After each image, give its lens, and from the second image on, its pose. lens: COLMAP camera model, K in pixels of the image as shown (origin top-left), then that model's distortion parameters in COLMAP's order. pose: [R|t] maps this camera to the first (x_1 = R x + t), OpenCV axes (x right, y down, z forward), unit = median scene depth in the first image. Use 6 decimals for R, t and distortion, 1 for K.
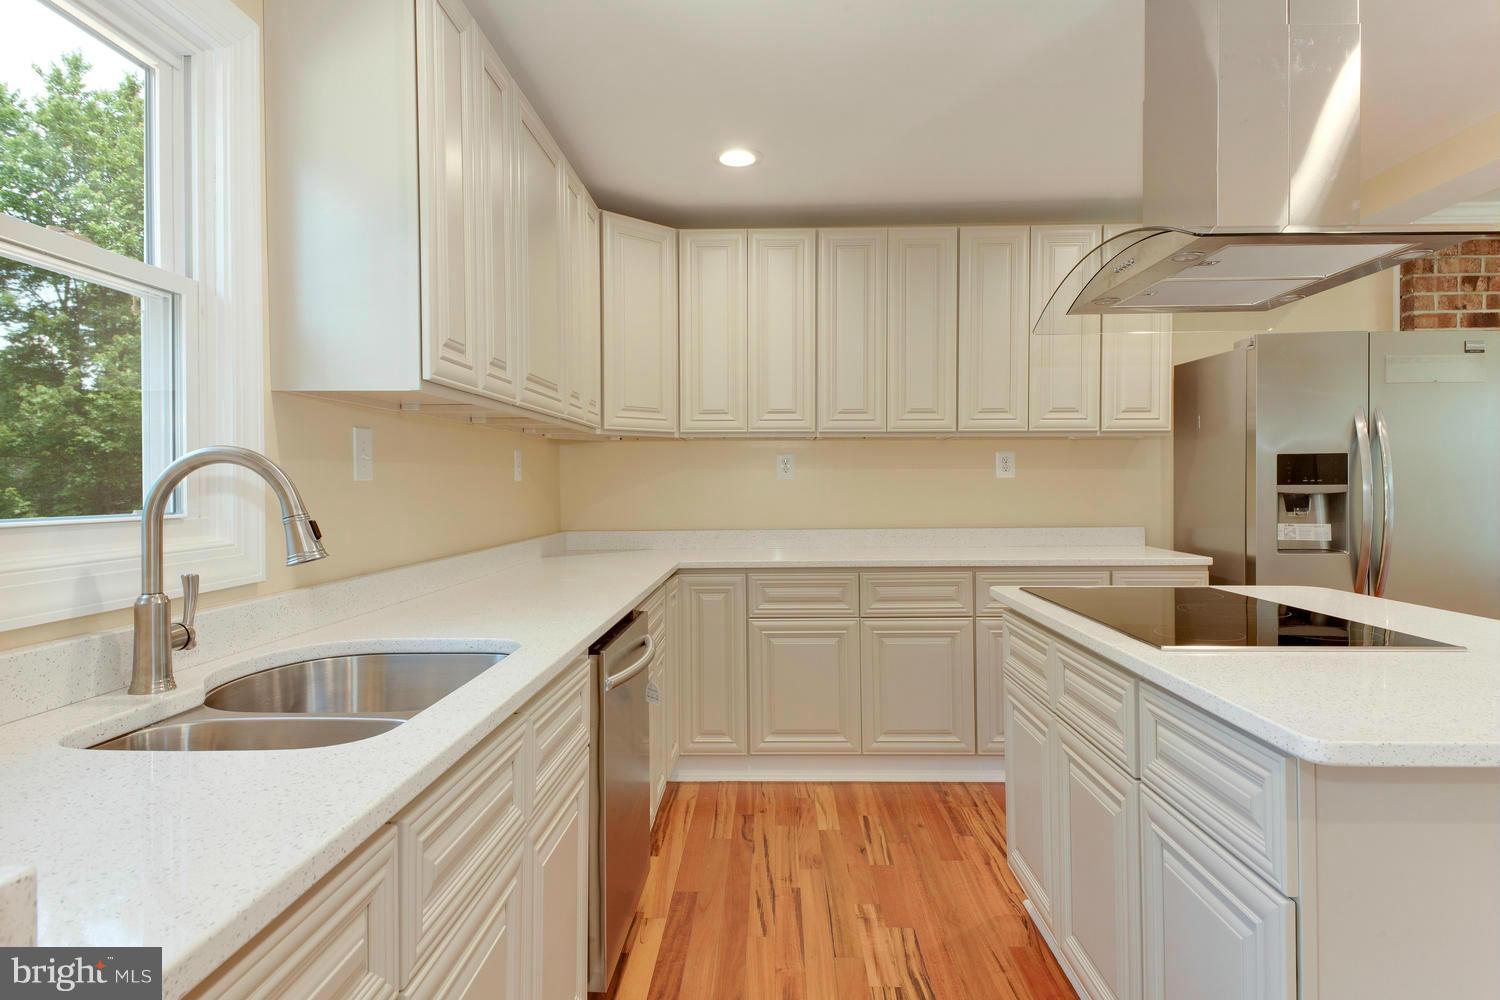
lens RADIAL K [[862.4, 0, 737.2], [0, 862.4, 481.7], [0, 0, 1]] dist [0.003158, -0.007024]
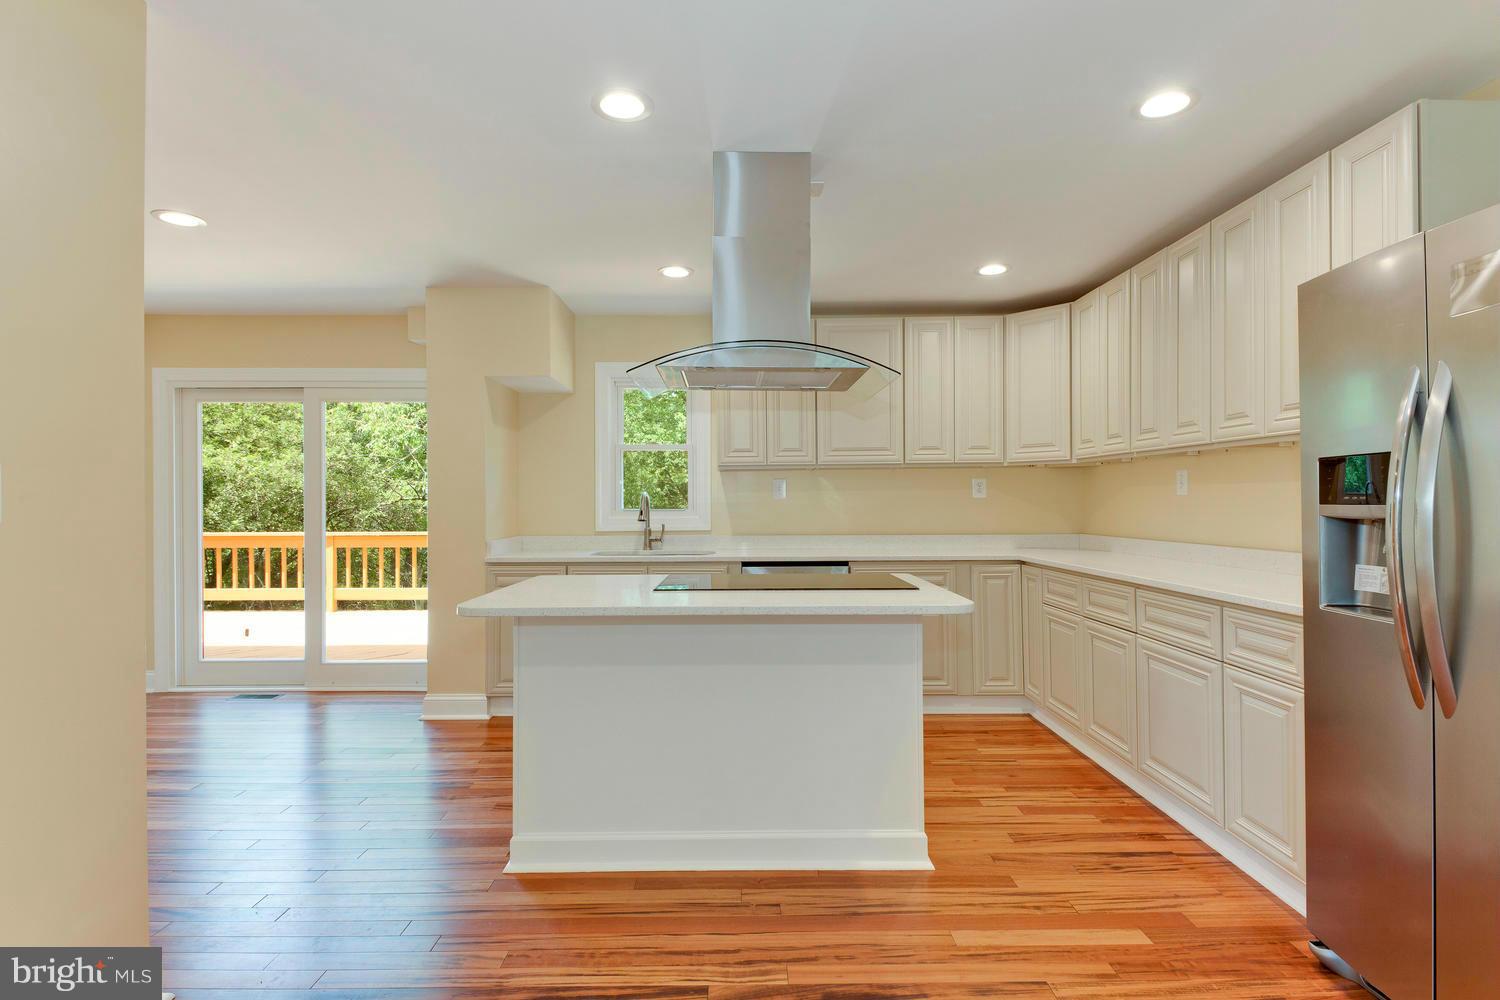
lens RADIAL K [[733.6, 0, 745.8], [0, 733.6, 503.0], [0, 0, 1]] dist [0.000686, -0.002448]
pose [[0.046474, 0.006947, -0.998895, 1.092052], [0.001212, 0.999975, 0.007011, -0.000303], [0.998919, -0.001536, 0.046464, 0.499690]]
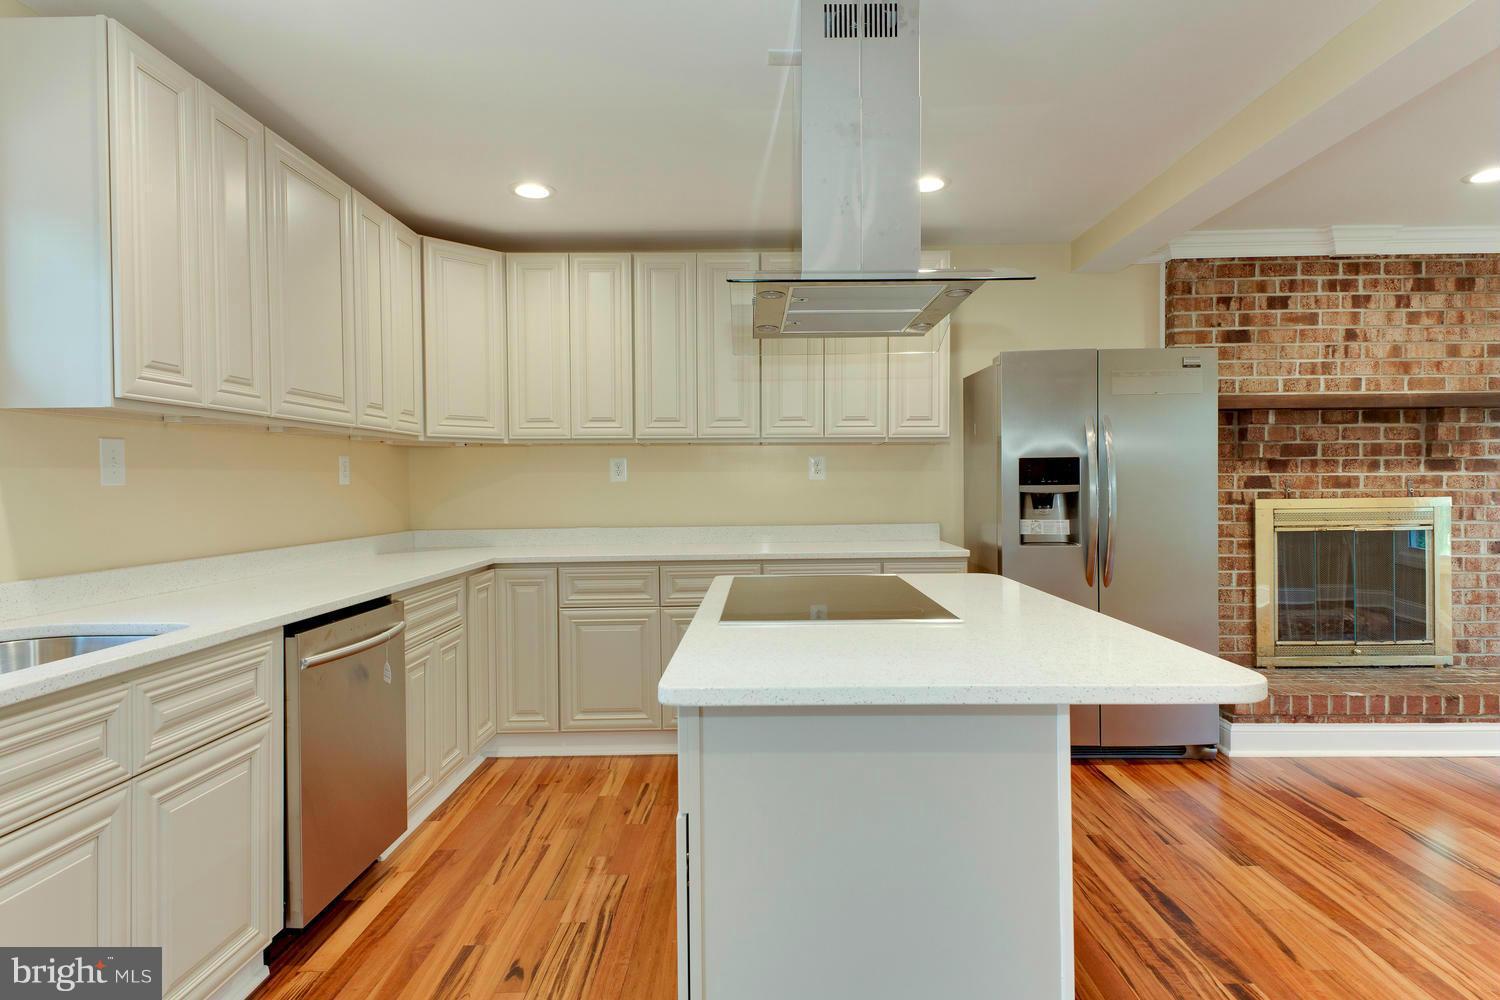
lens RADIAL K [[832.1, 0, 748.4], [0, 832.1, 489.5], [0, 0, 1]] dist [0.010408, -0.010561]
pose [[0.999555, -0.003986, 0.029563, 0.224586], [0.003765, 0.999964, 0.007545, -0.000258], [-0.029592, -0.007431, 0.999534, -0.069501]]
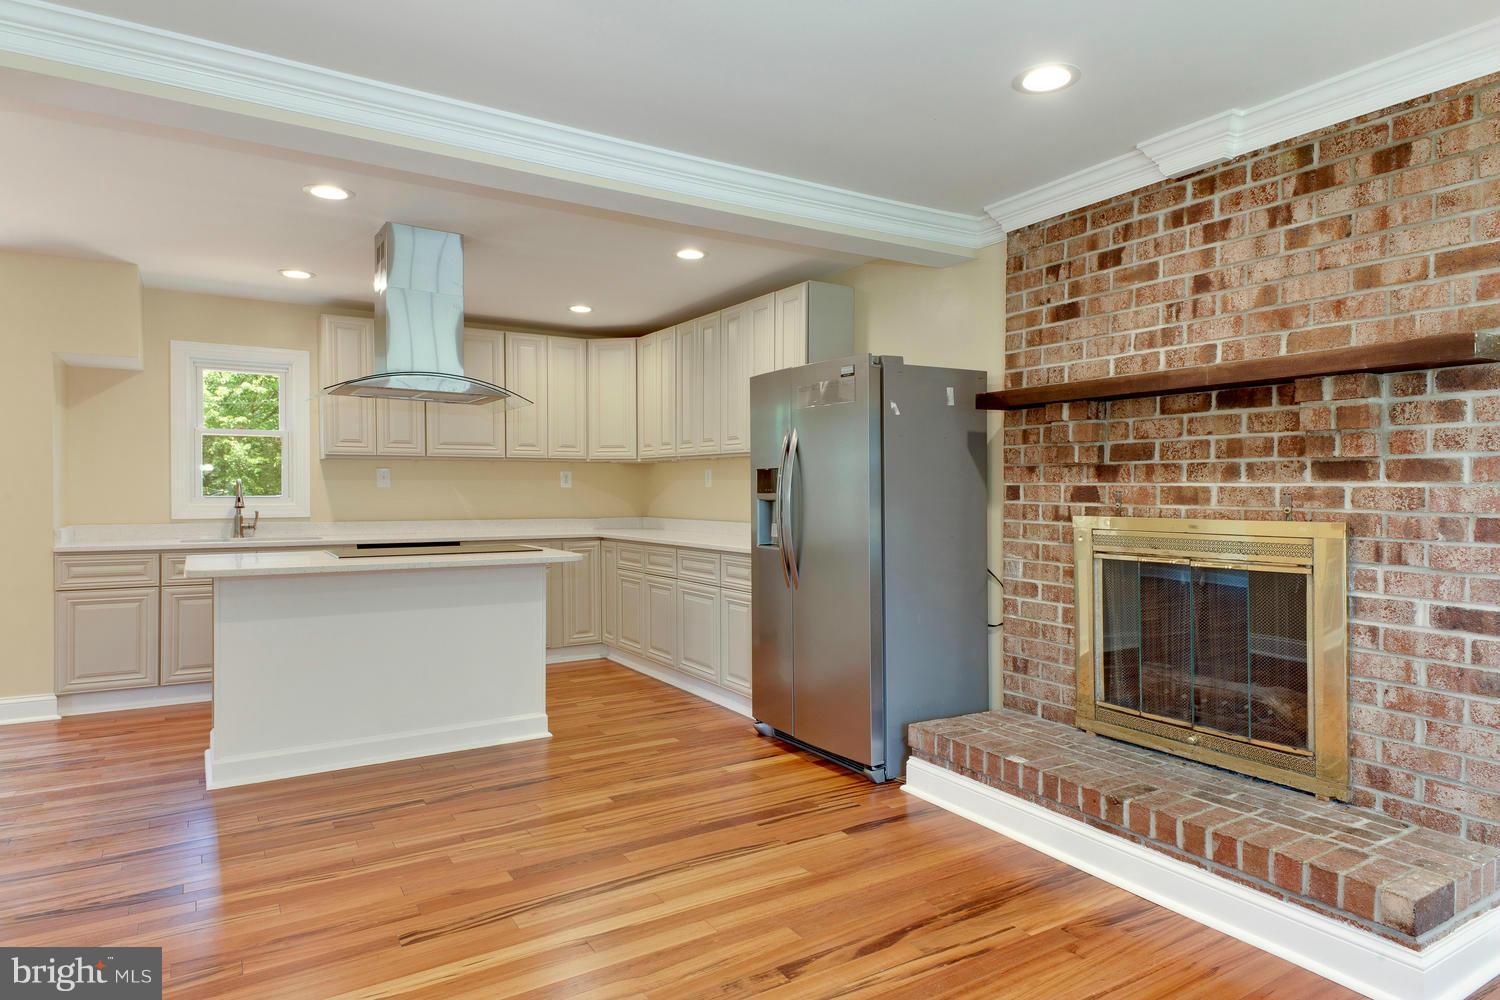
lens RADIAL K [[862.4, 0, 761.8], [0, 862.4, 507.0], [0, 0, 1]] dist [0.003158, -0.007024]
pose [[0.573199, 0.023402, -0.819082, 1.577301], [-0.008691, 0.999709, 0.022481, -0.003078], [0.819370, -0.005768, 0.573236, 0.251620]]
